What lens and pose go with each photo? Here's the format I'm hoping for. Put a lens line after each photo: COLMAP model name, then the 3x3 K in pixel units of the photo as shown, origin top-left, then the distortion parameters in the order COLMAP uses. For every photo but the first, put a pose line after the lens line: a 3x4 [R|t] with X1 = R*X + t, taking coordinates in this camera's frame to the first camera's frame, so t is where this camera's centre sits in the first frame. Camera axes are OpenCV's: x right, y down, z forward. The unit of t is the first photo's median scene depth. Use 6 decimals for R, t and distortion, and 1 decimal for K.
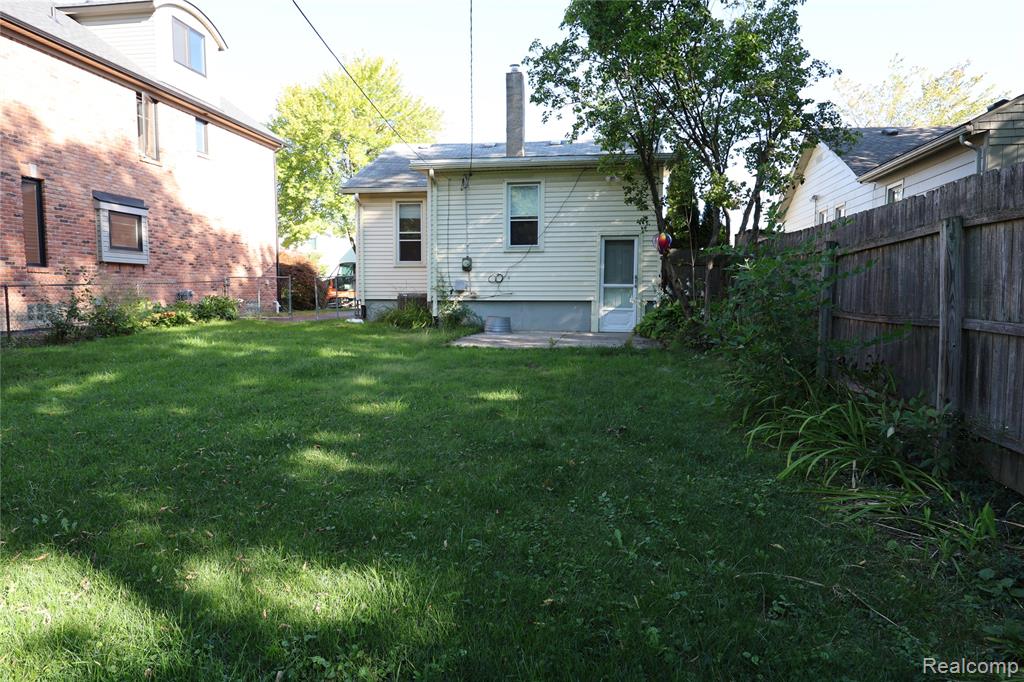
lens RADIAL K [[619.1, 0, 514.5], [0, 619.1, 338.0], [0, 0, 1]] dist [0.008024, -0.002086]
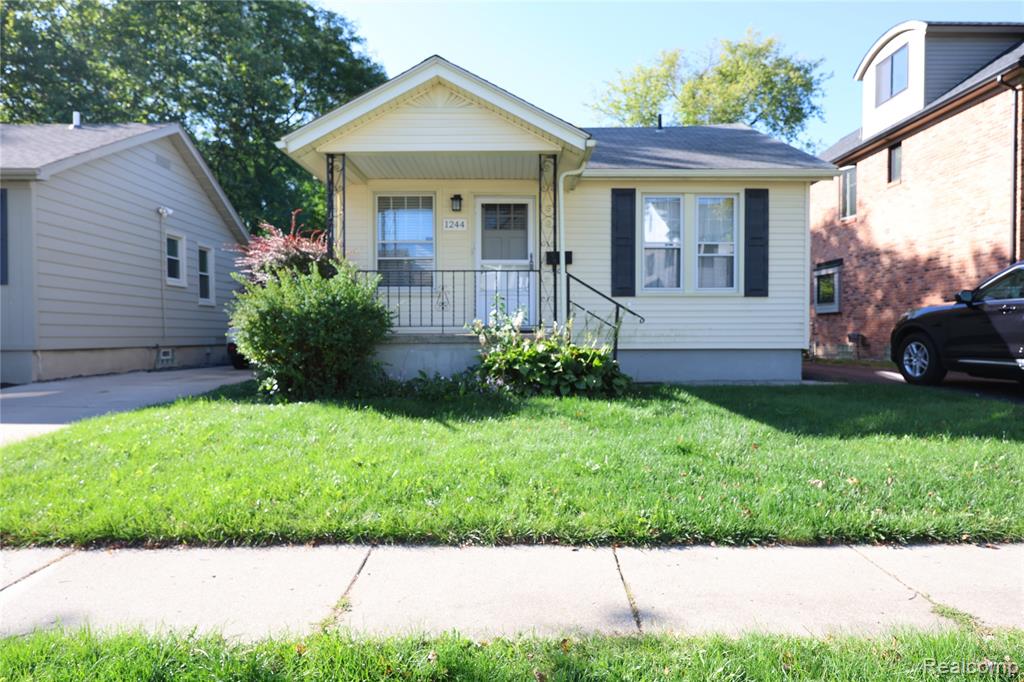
lens RADIAL K [[619.1, 0, 511.1], [0, 619.1, 341.9], [0, 0, 1]] dist [0.008024, -0.002086]
pose [[-0.980791, 0.005245, -0.194992, 0.319404], [-0.013349, 0.995490, 0.093925, -0.191597], [0.194605, 0.094723, -0.976297, 2.492218]]
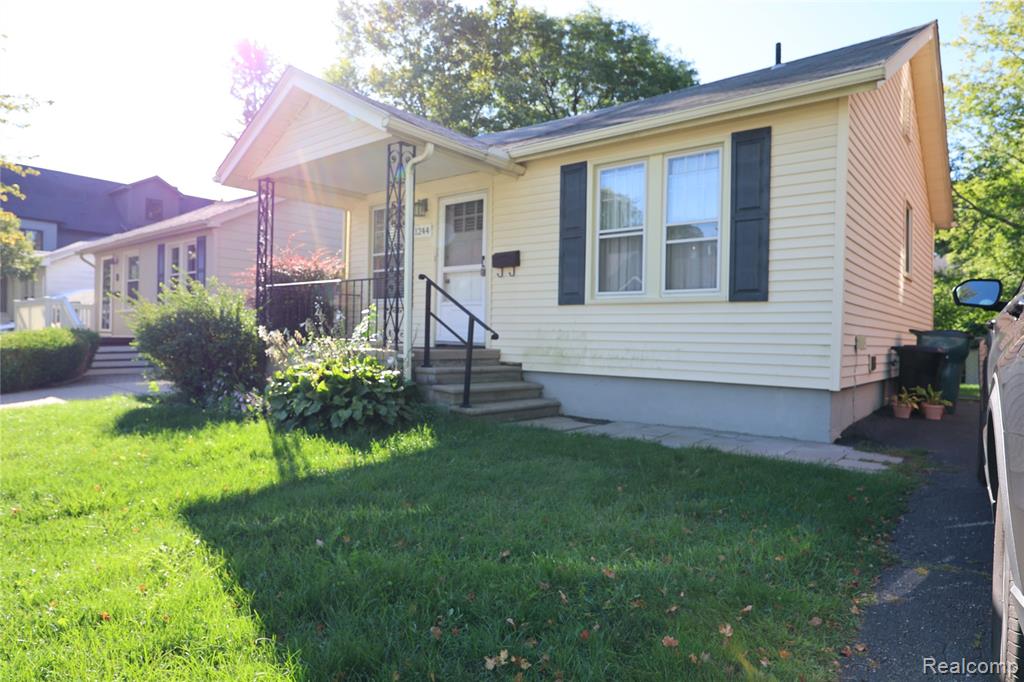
lens RADIAL K [[619.1, 0, 509.8], [0, 619.1, 338.9], [0, 0, 1]] dist [0.008024, -0.002086]
pose [[-0.870169, -0.021915, 0.492266, -0.236325], [0.015338, 0.997322, 0.071513, -0.187406], [-0.492515, 0.069778, -0.867502, 2.294211]]
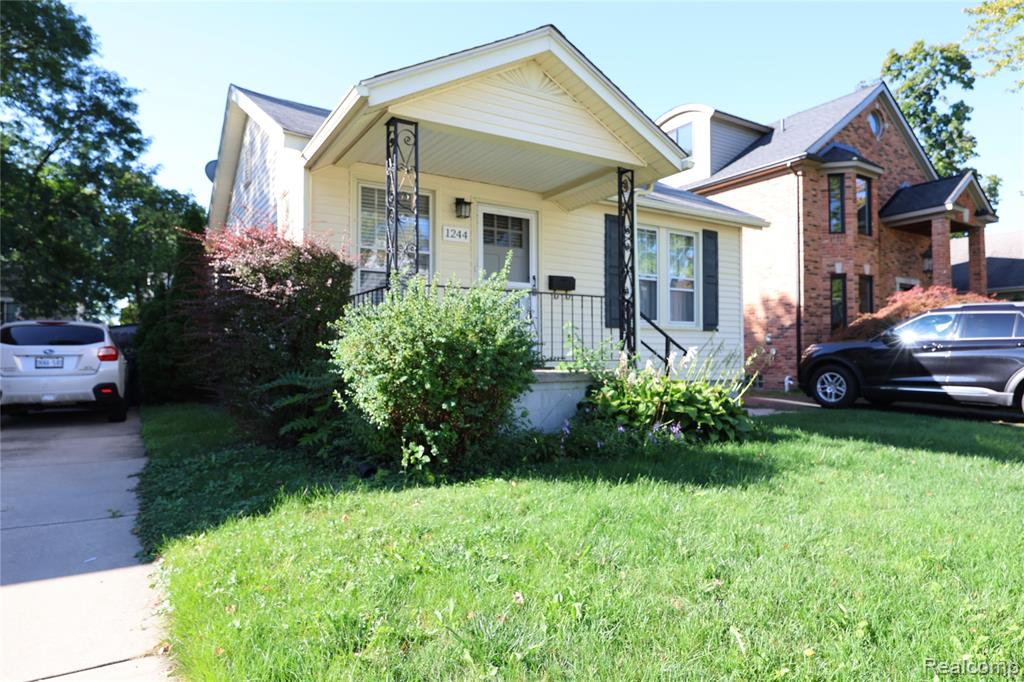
lens RADIAL K [[619.1, 0, 519.2], [0, 619.1, 341.3], [0, 0, 1]] dist [0.008024, -0.002086]
pose [[-0.736506, -0.015682, -0.676249, 0.622974], [-0.049824, 0.998273, 0.031114, -0.177982], [0.674593, 0.056609, -0.736016, 2.208958]]
